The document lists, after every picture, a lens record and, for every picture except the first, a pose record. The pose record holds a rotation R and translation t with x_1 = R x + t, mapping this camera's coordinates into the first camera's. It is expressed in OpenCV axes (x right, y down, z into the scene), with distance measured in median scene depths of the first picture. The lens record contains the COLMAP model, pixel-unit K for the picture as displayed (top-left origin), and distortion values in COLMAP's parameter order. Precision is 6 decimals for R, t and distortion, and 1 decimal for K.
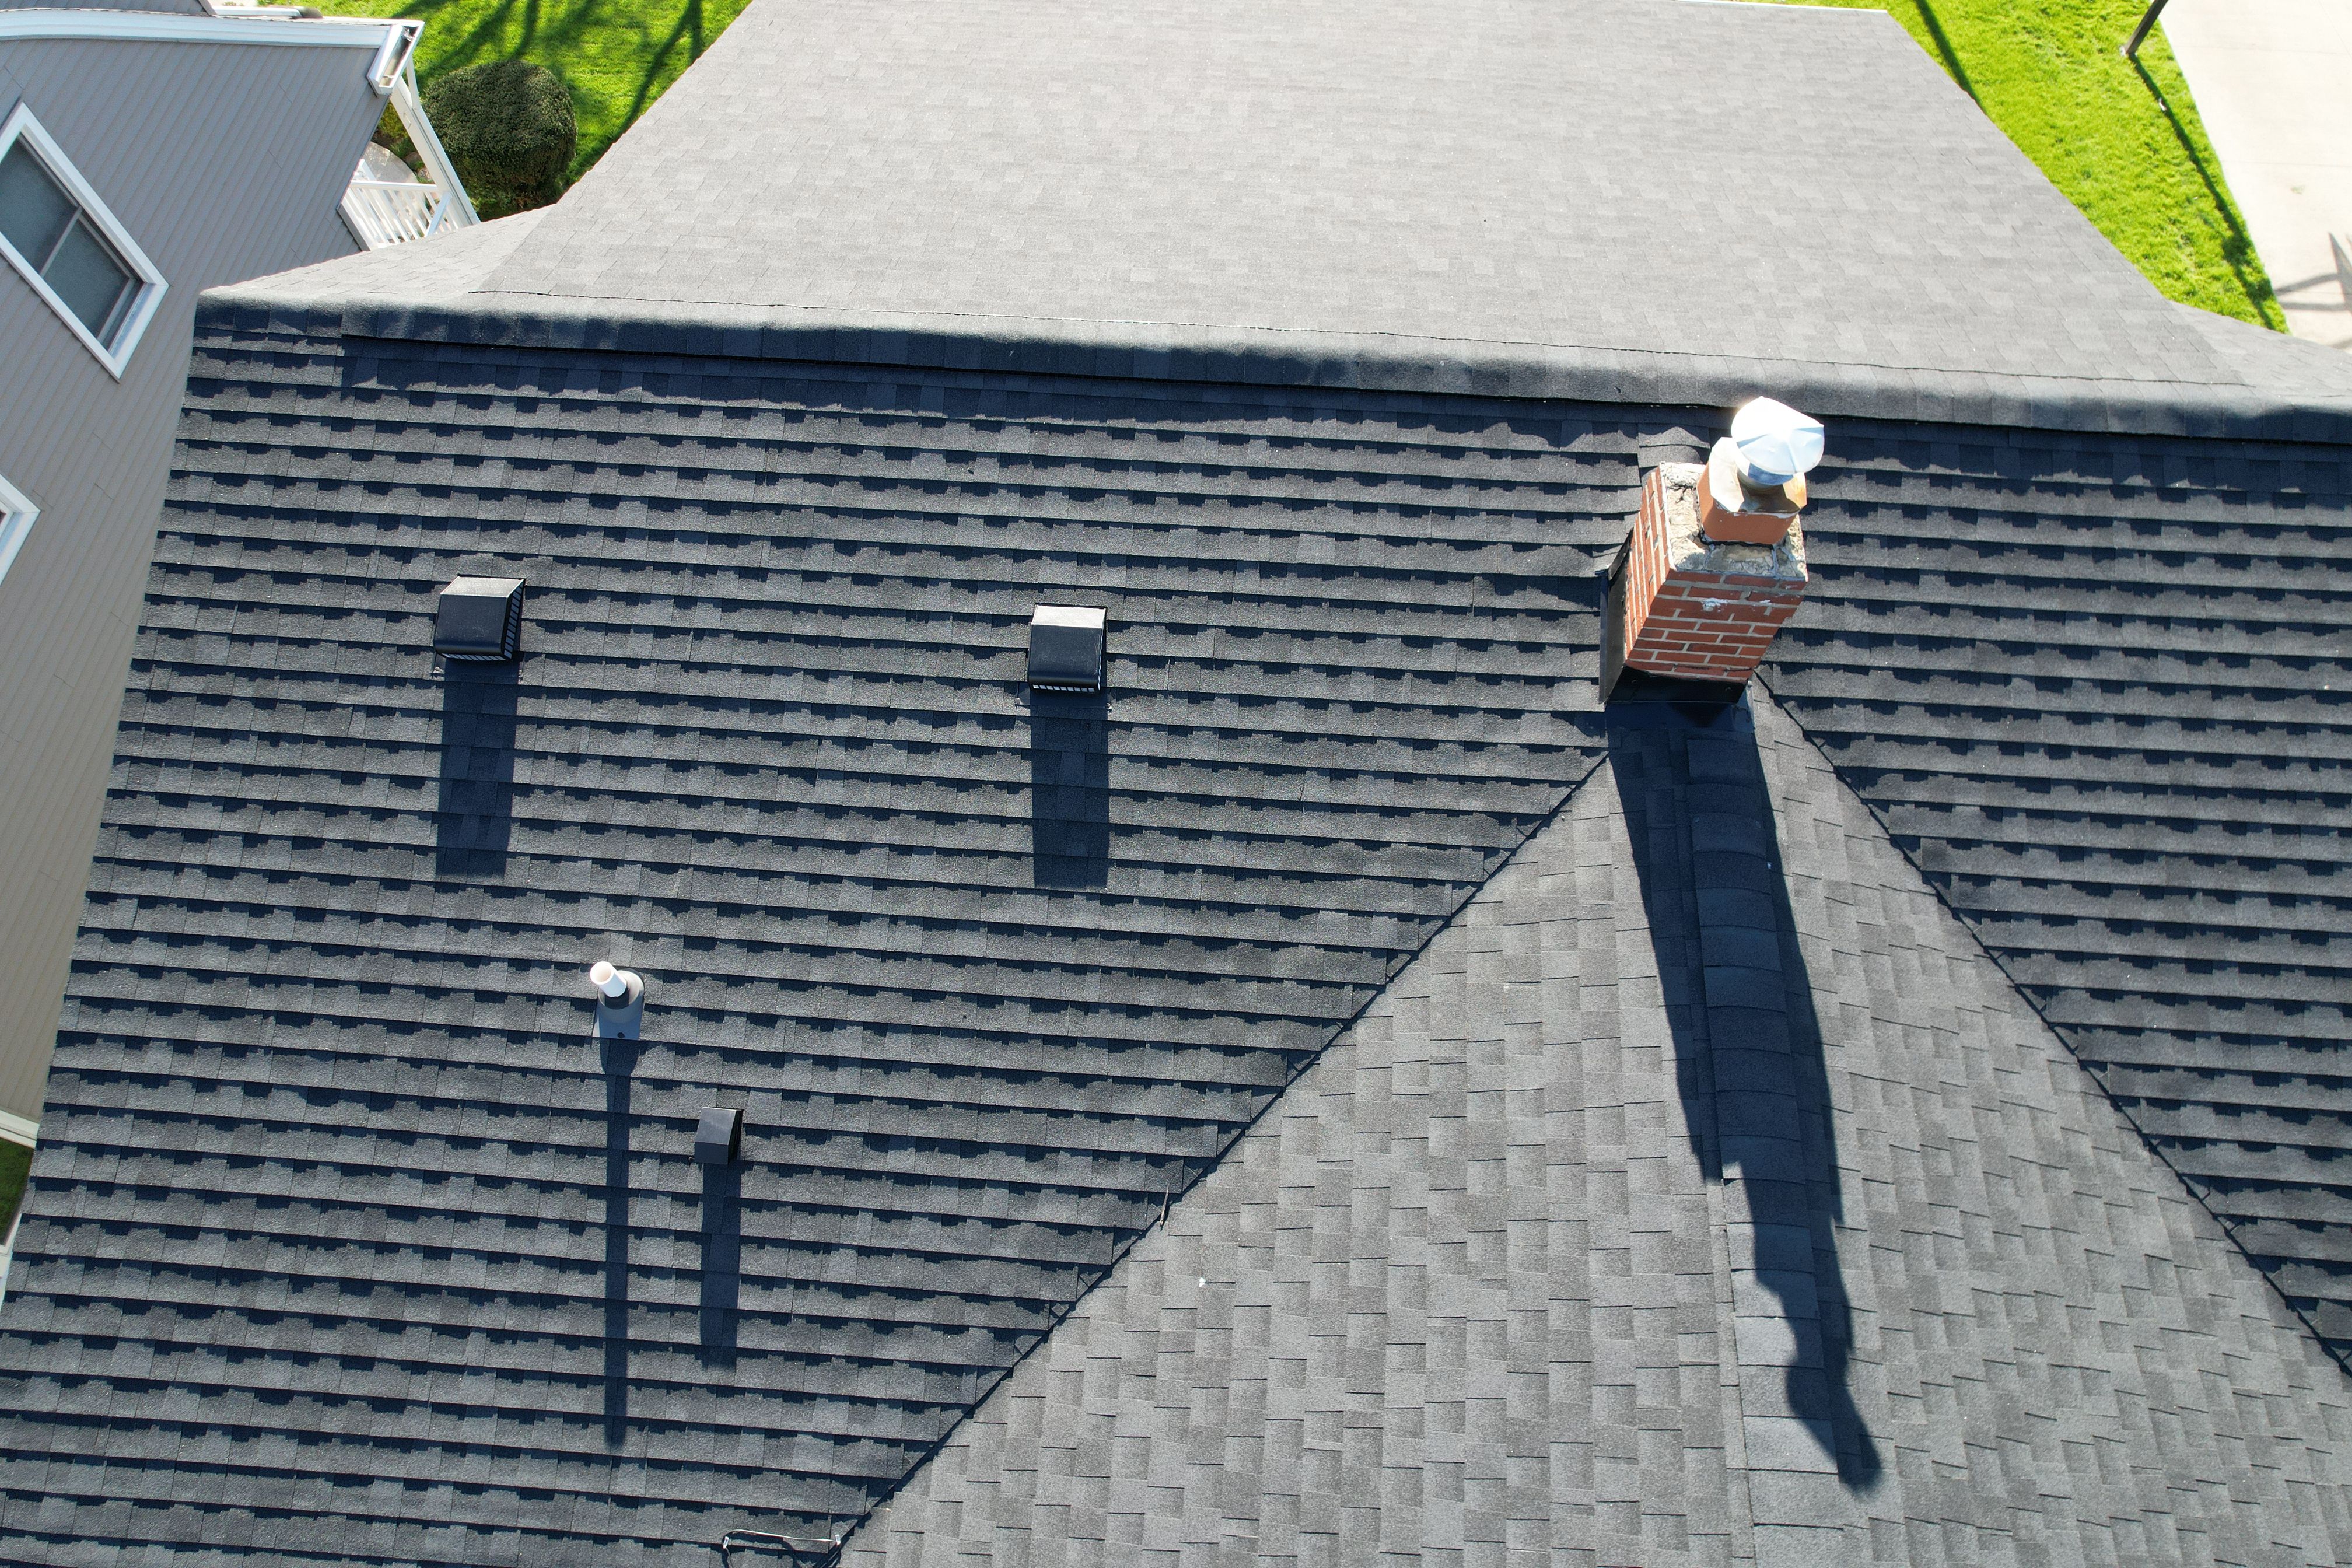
lens RADIAL K [[1505.3, 0, 1184.9], [0, 1505.3, 790.5], [0, 0, 1]] dist [-0.079070, 0.069910]
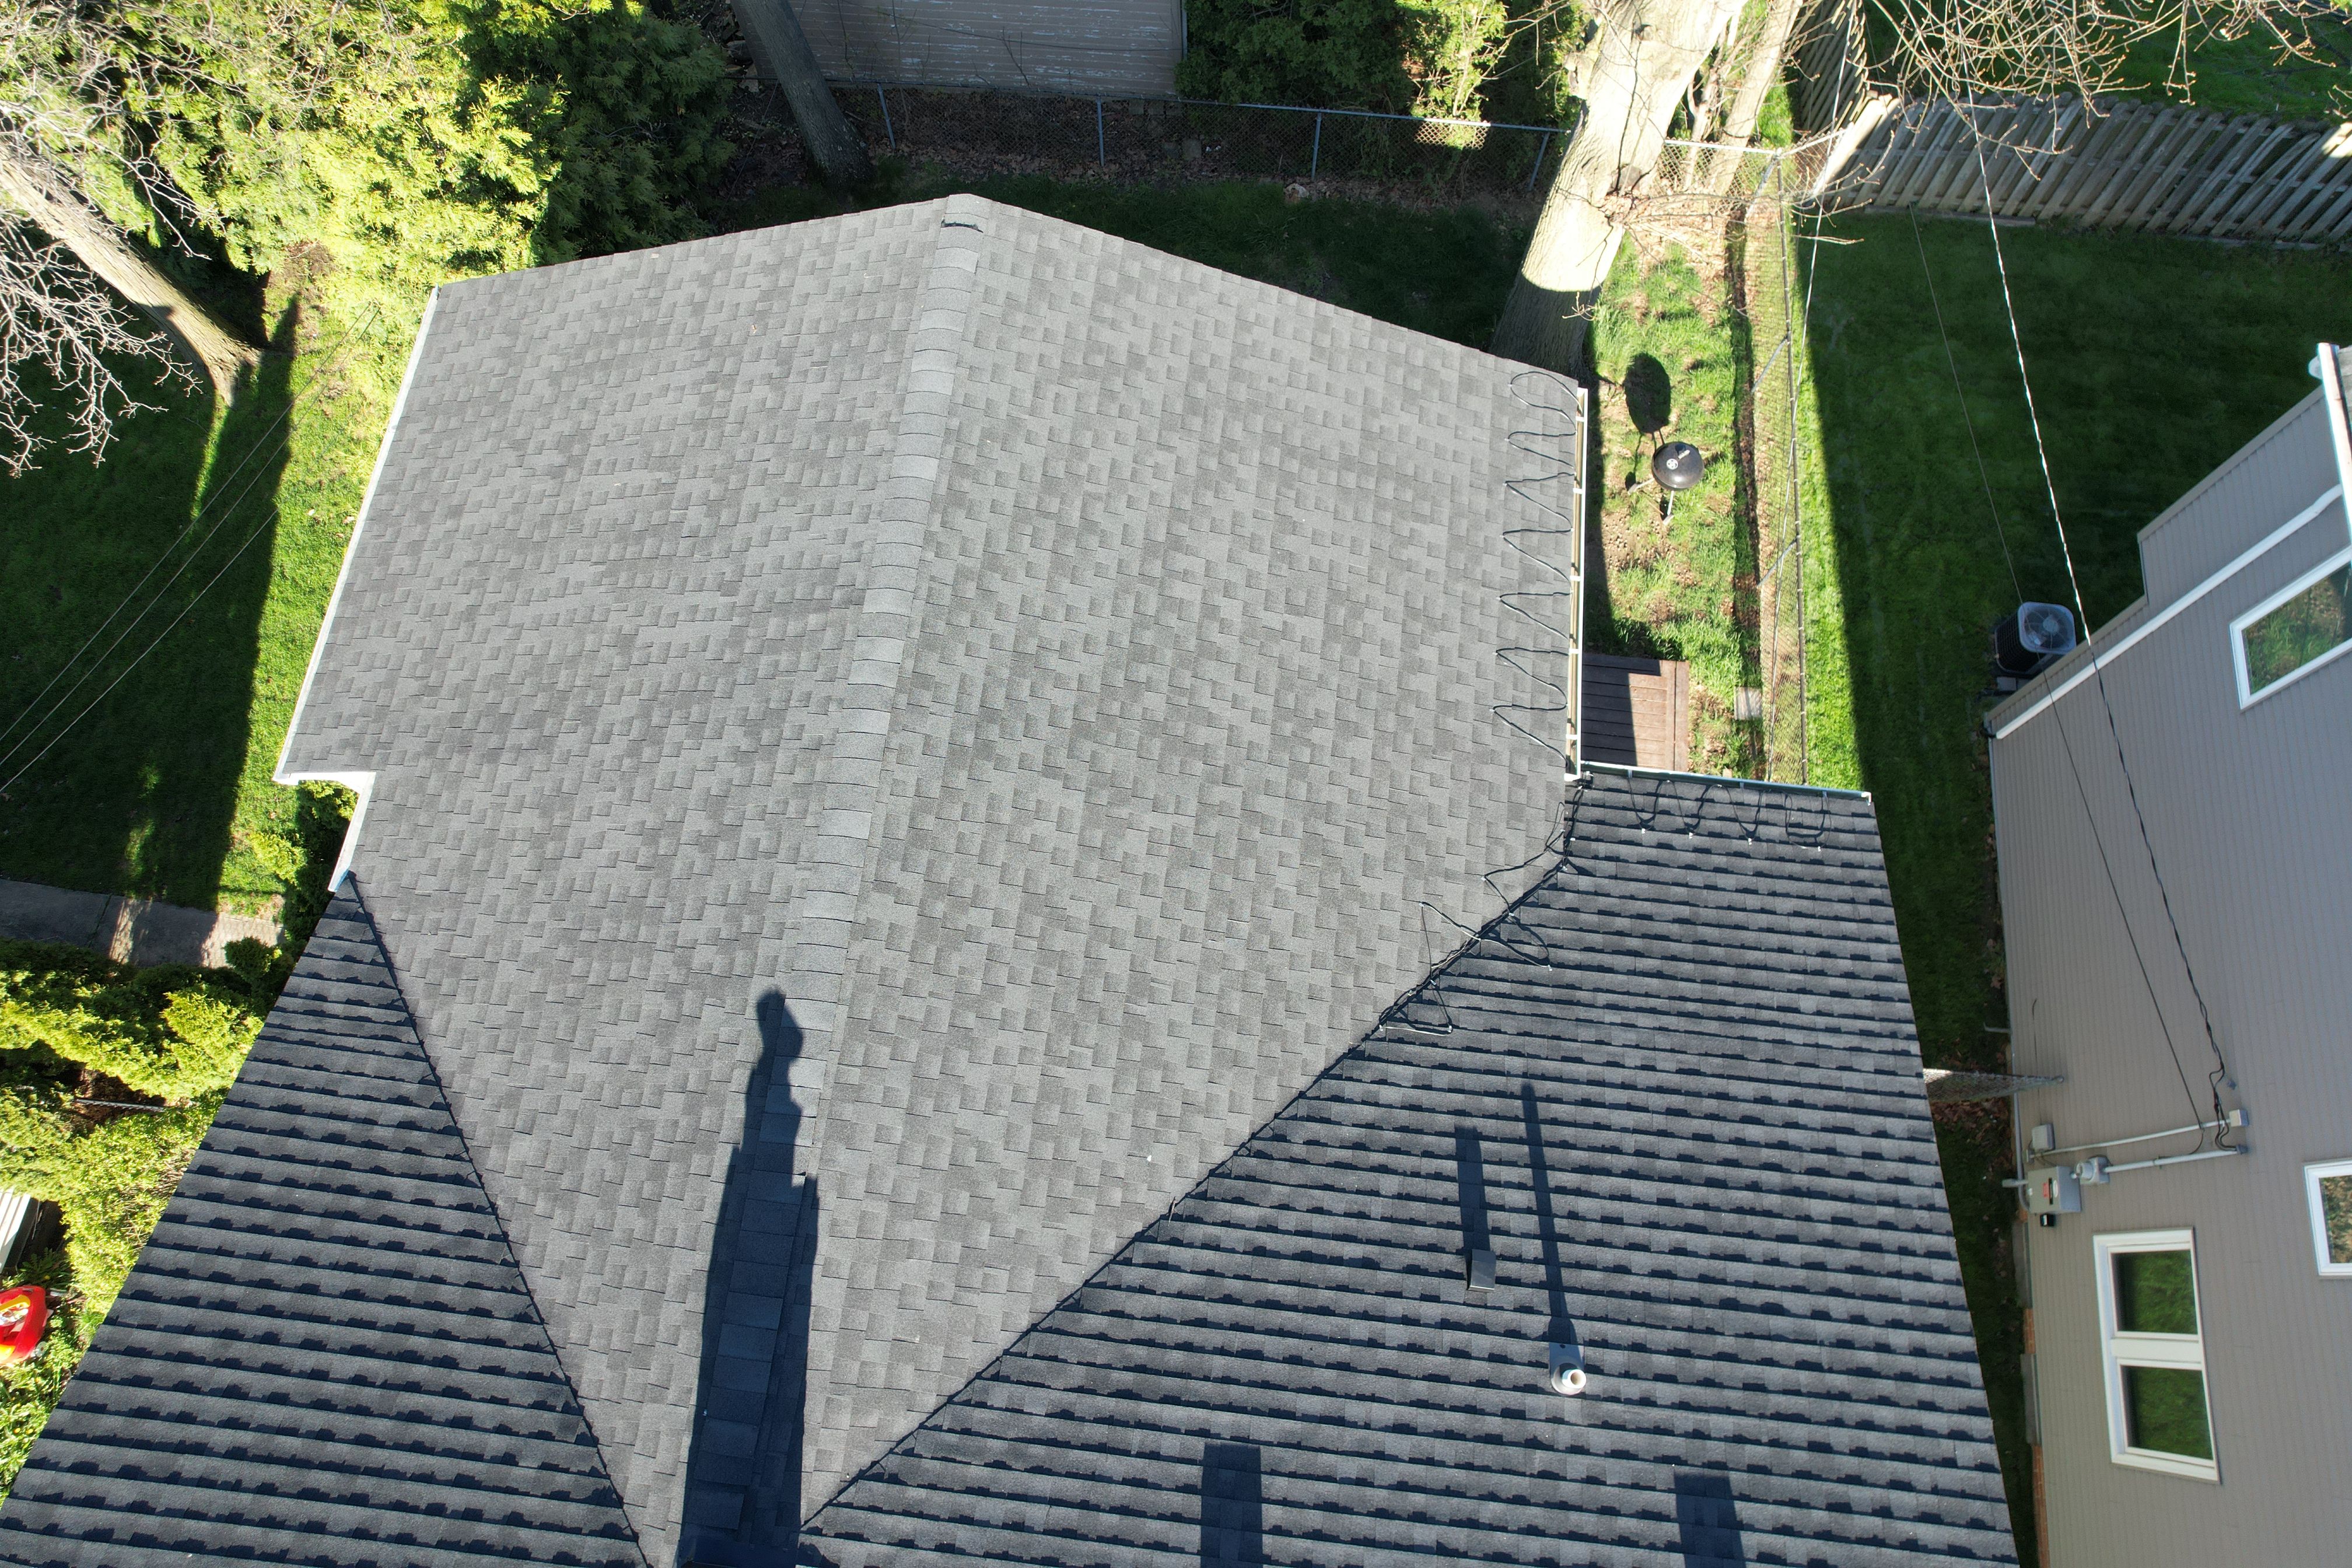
lens RADIAL K [[1505.3, 0, 1185.0], [0, 1505.3, 791.5], [0, 0, 1]] dist [-0.079070, 0.069910]
pose [[-0.998930, -0.042436, 0.018392, -0.034427], [0.042533, -0.686686, 0.725709, -0.486616], [-0.018167, 0.725715, 0.687756, -0.302160]]
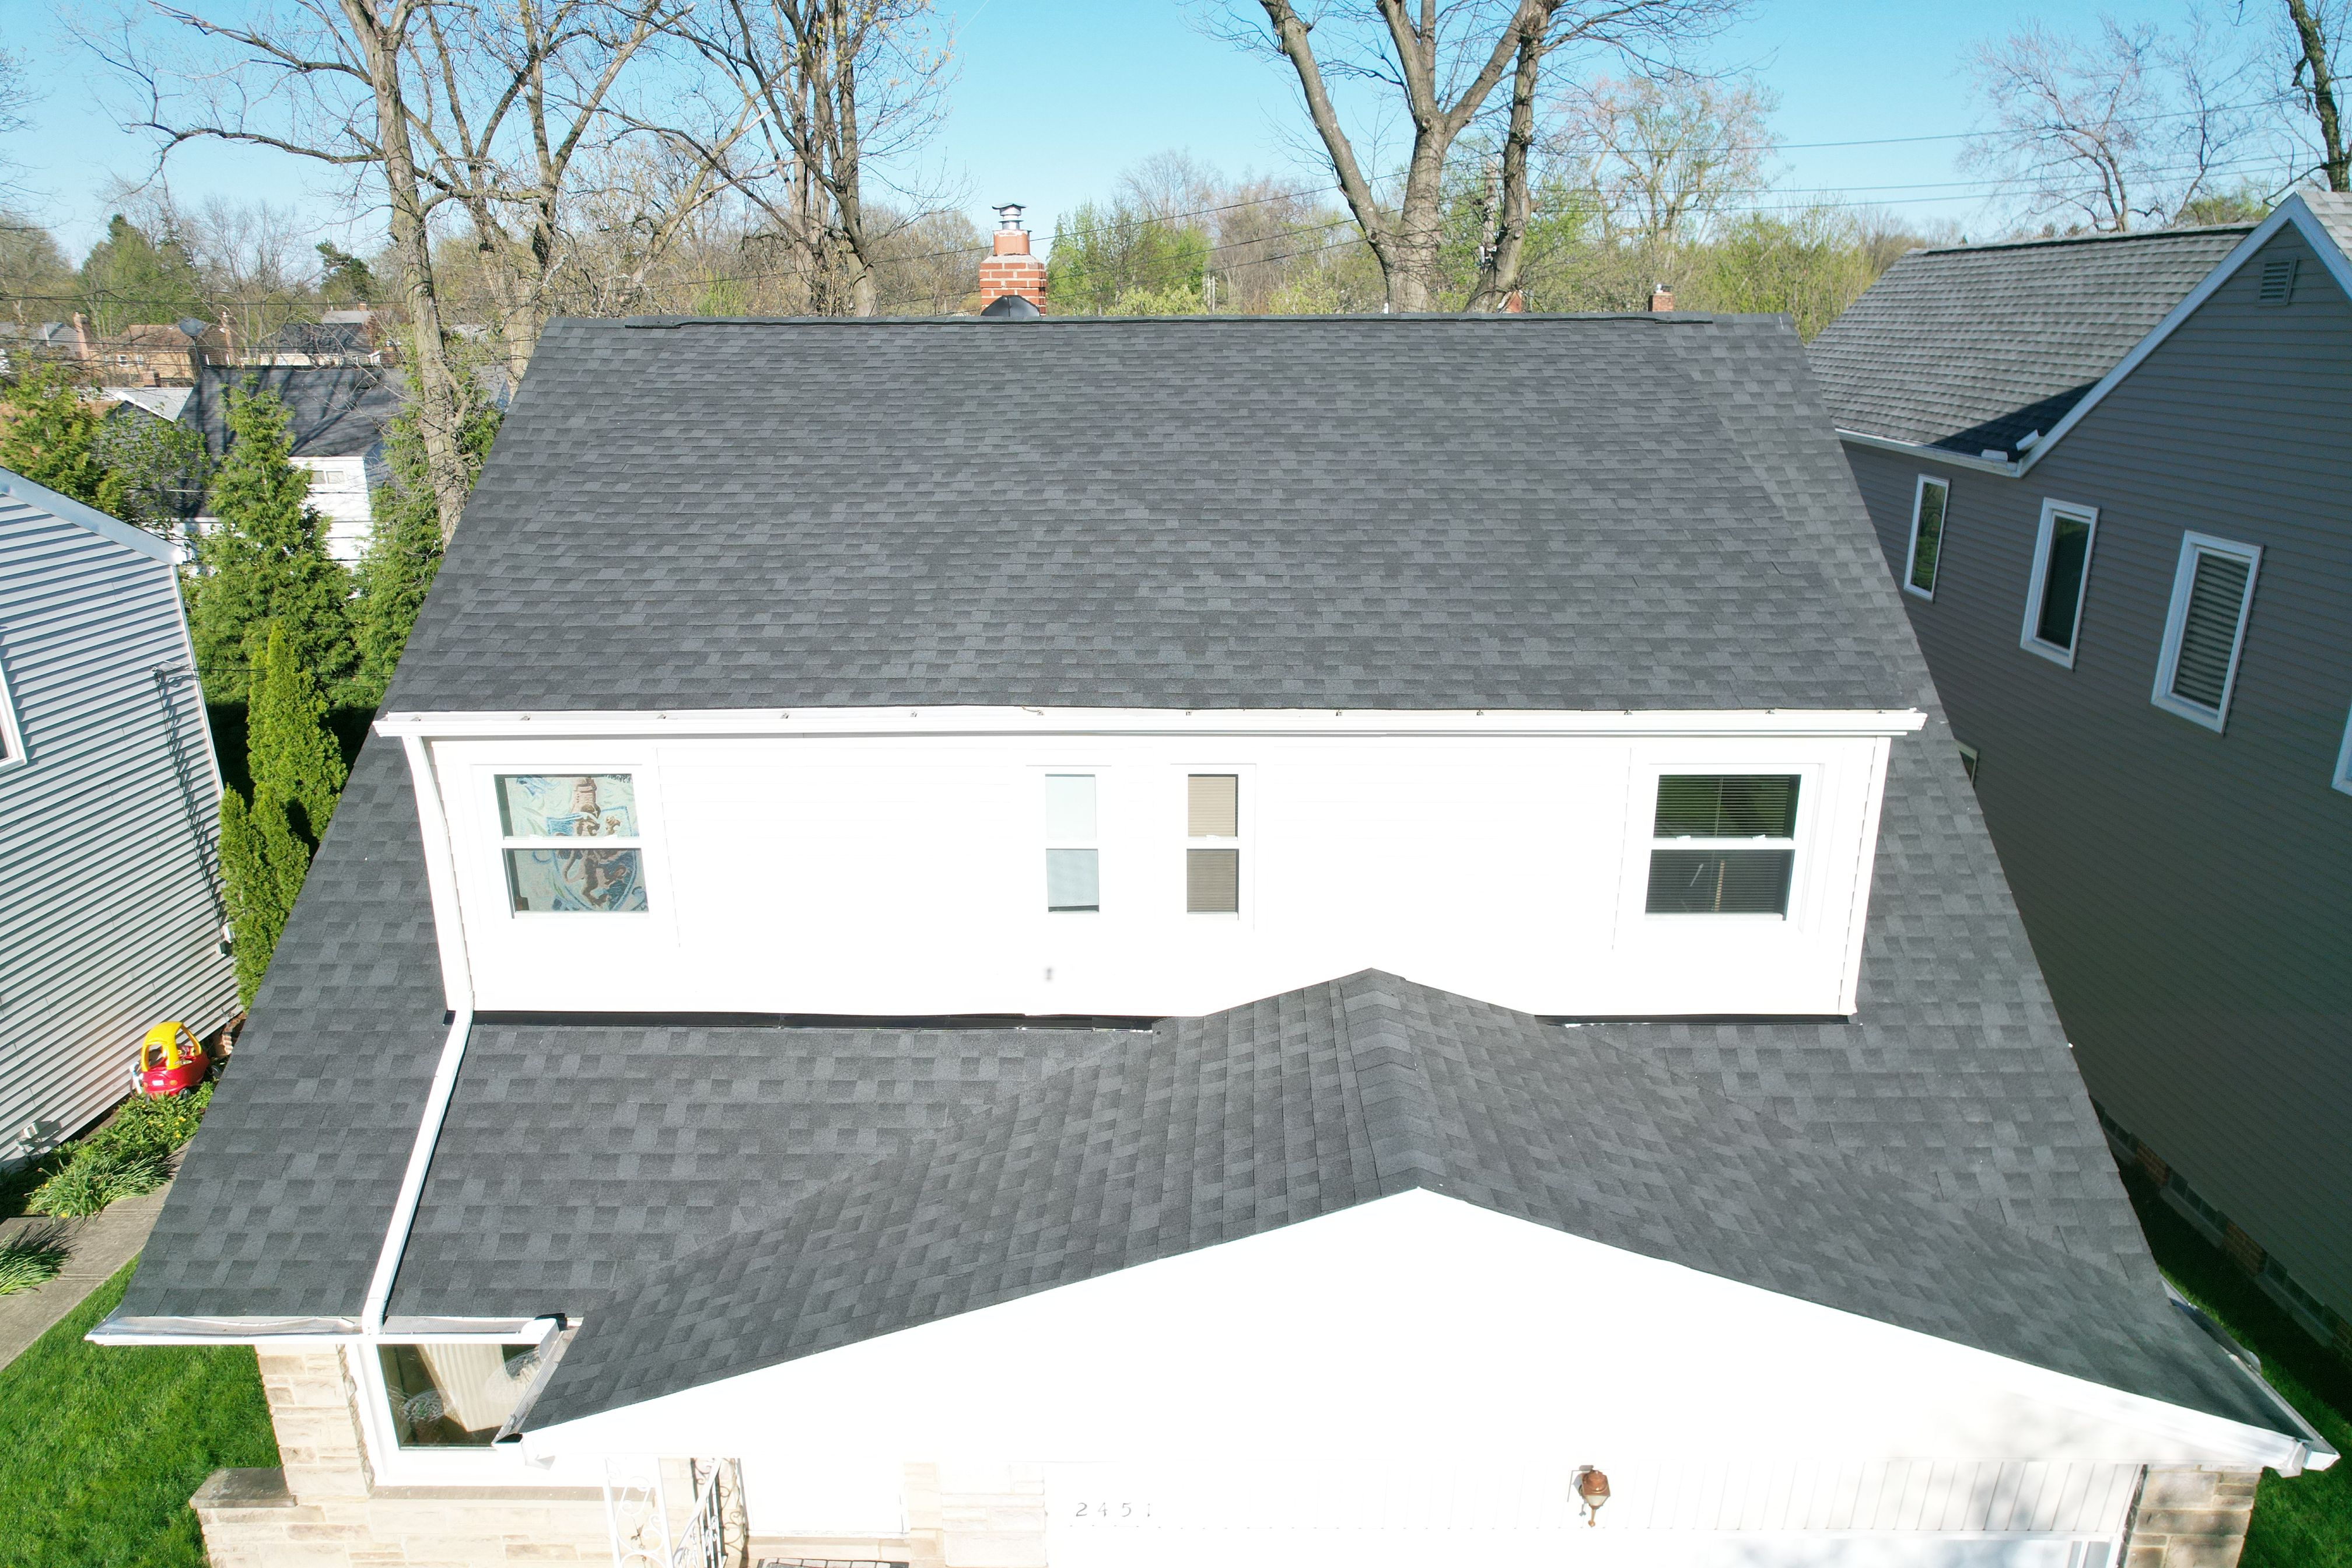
lens RADIAL K [[1505.3, 0, 1187.2], [0, 1505.3, 793.0], [0, 0, 1]] dist [-0.079070, 0.069910]
pose [[-0.998582, 0.017921, -0.050120, 0.201205], [-0.046479, 0.165292, 0.985149, -2.187888], [0.025939, 0.986082, -0.164225, 2.027638]]
